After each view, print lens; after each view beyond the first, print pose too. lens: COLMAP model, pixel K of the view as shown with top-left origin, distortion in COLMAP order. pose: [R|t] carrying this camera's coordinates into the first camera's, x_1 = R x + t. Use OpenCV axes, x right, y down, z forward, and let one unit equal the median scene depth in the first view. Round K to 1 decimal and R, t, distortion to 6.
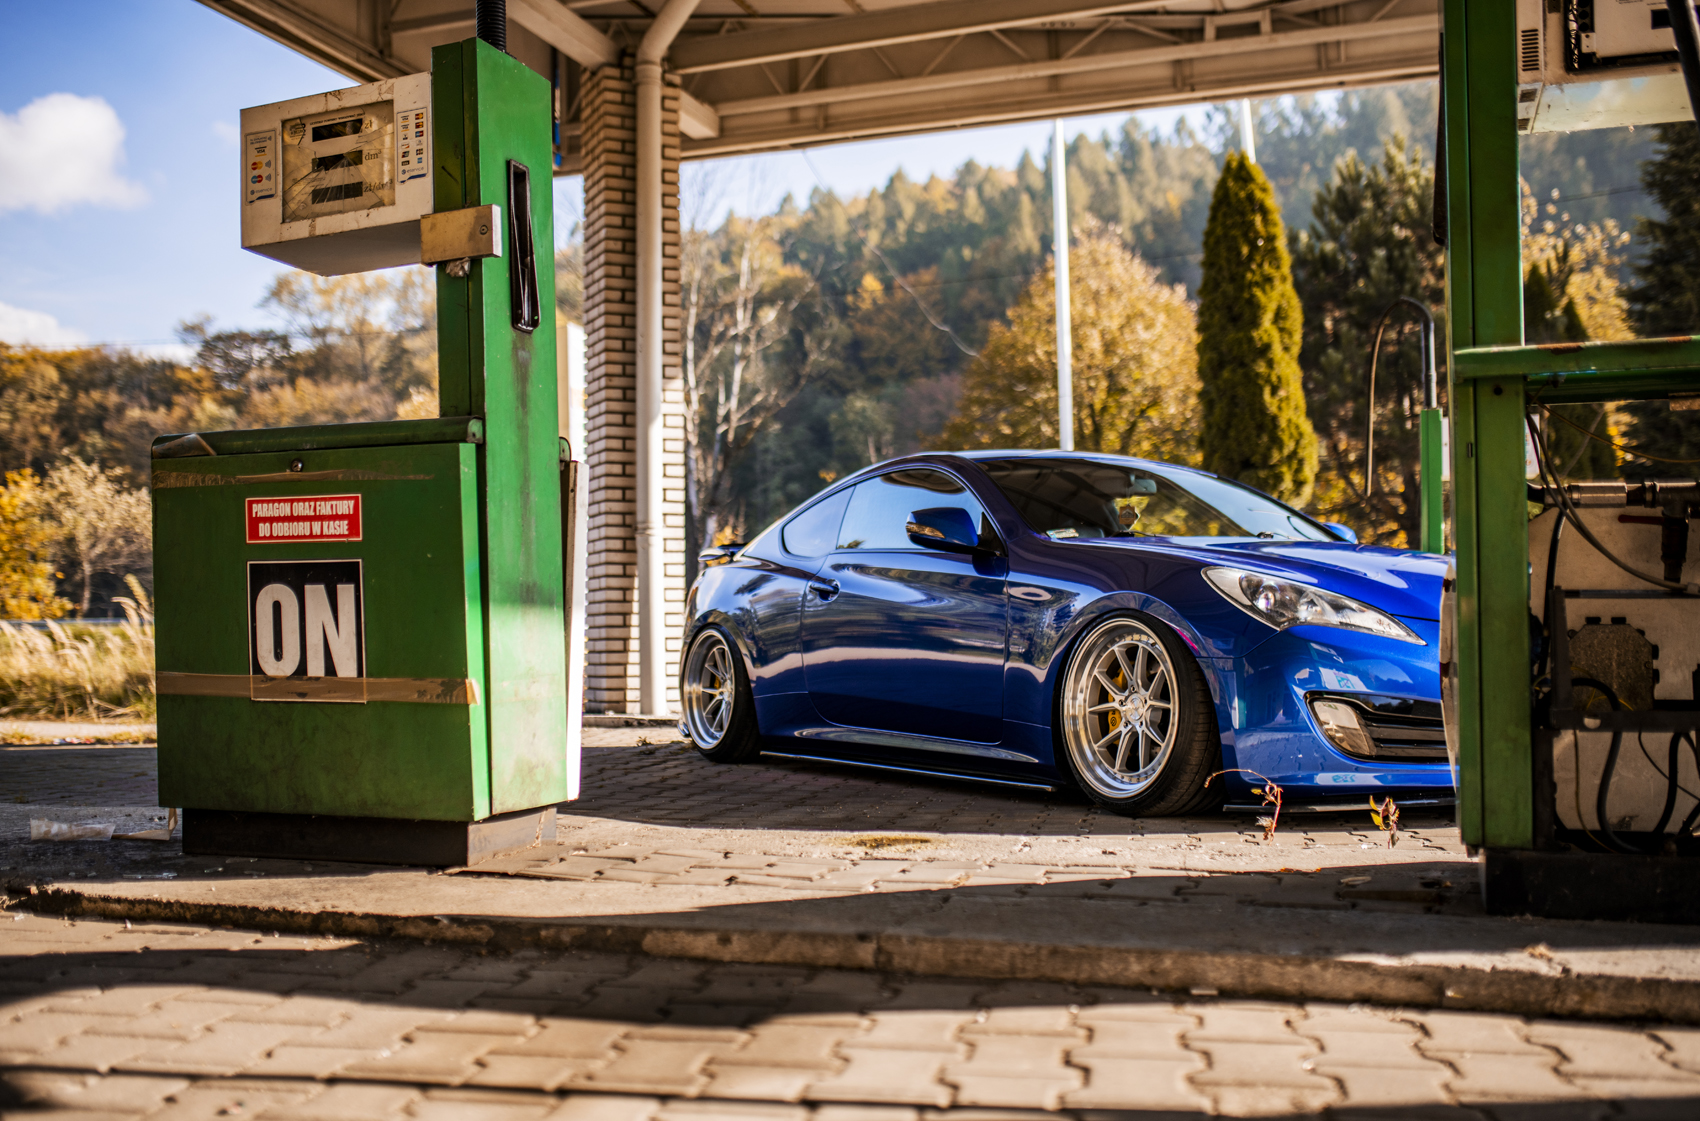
lens RADIAL K [[1727.4, 0, 850.0], [0, 1727.4, 560.5], [0, 0, 1]] dist [-0.069513, 0.270512]
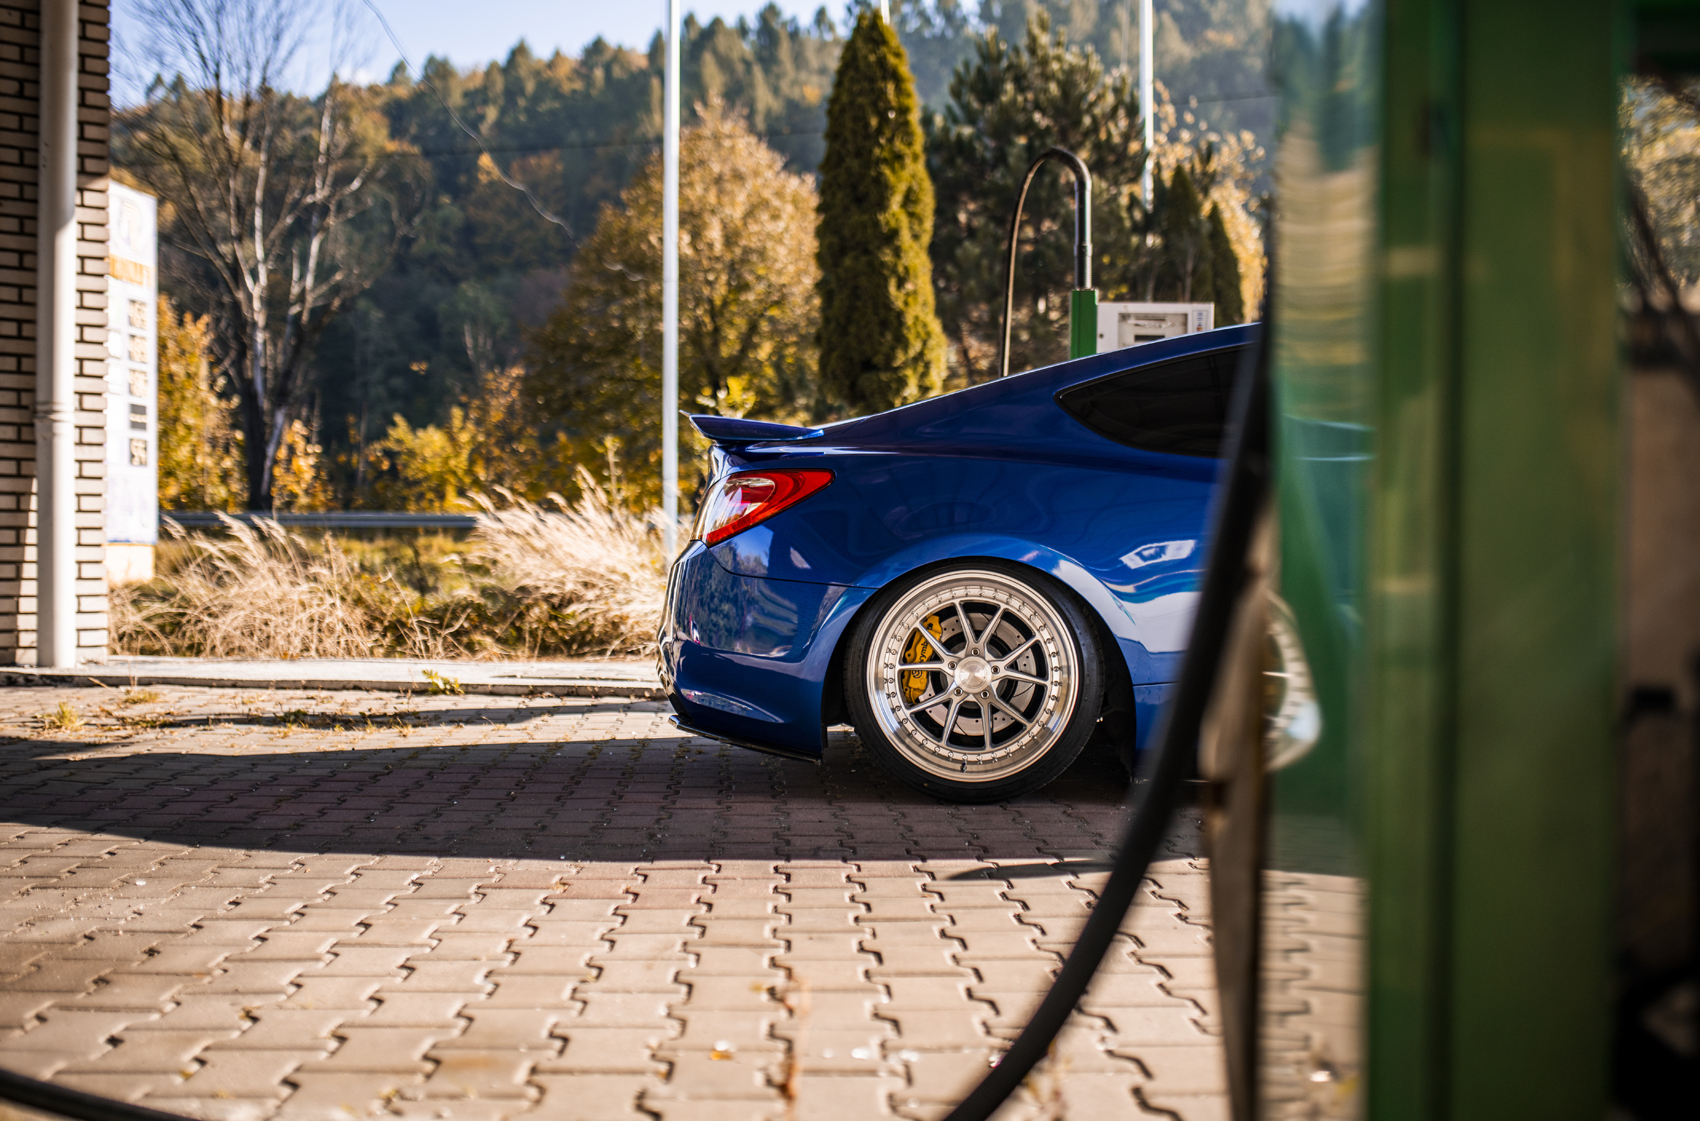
lens RADIAL K [[1632.6, 0, 850.0], [0, 1632.6, 560.5], [0, 0, 1]] dist [-0.058643, 0.068614]
pose [[0.978514, 0.015900, 0.205567, 0.046075], [-0.027681, 0.998127, 0.054560, -0.001521], [-0.204315, -0.059078, 0.977121, 0.161538]]
